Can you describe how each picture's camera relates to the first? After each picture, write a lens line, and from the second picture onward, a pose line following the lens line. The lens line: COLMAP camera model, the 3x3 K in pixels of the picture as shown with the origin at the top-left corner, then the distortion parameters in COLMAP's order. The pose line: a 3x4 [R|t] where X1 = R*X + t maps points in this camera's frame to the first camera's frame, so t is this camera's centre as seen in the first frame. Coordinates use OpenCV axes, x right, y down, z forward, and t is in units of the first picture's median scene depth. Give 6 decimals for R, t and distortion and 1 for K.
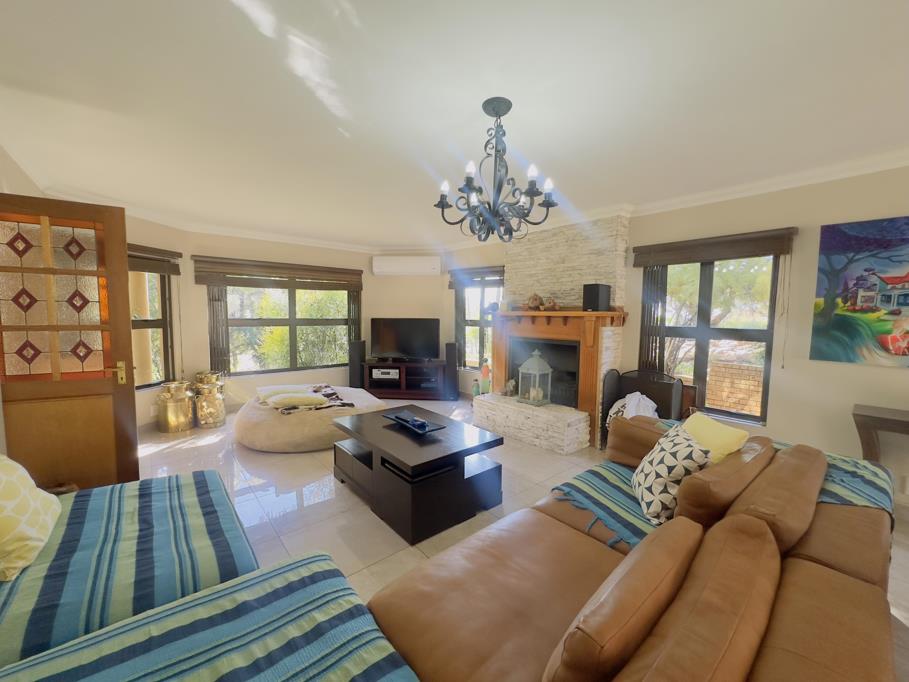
lens RADIAL K [[360.5, 0, 458.9], [0, 360.5, 339.8], [0, 0, 1]] dist [-0.001629, 0.000105]
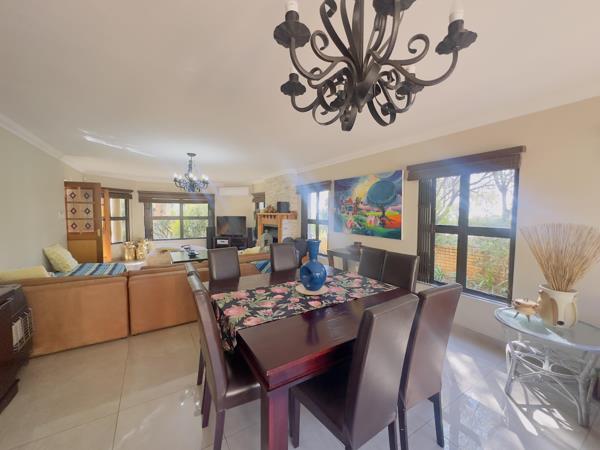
lens RADIAL K [[237.9, 0, 302.9], [0, 237.9, 224.2], [0, 0, 1]] dist [-0.001629, 0.000105]
pose [[0.989800, 0.002172, -0.142444, 0.622676], [-0.006012, 0.999630, -0.026533, 0.031072], [0.142334, 0.027119, 0.989447, -0.452087]]
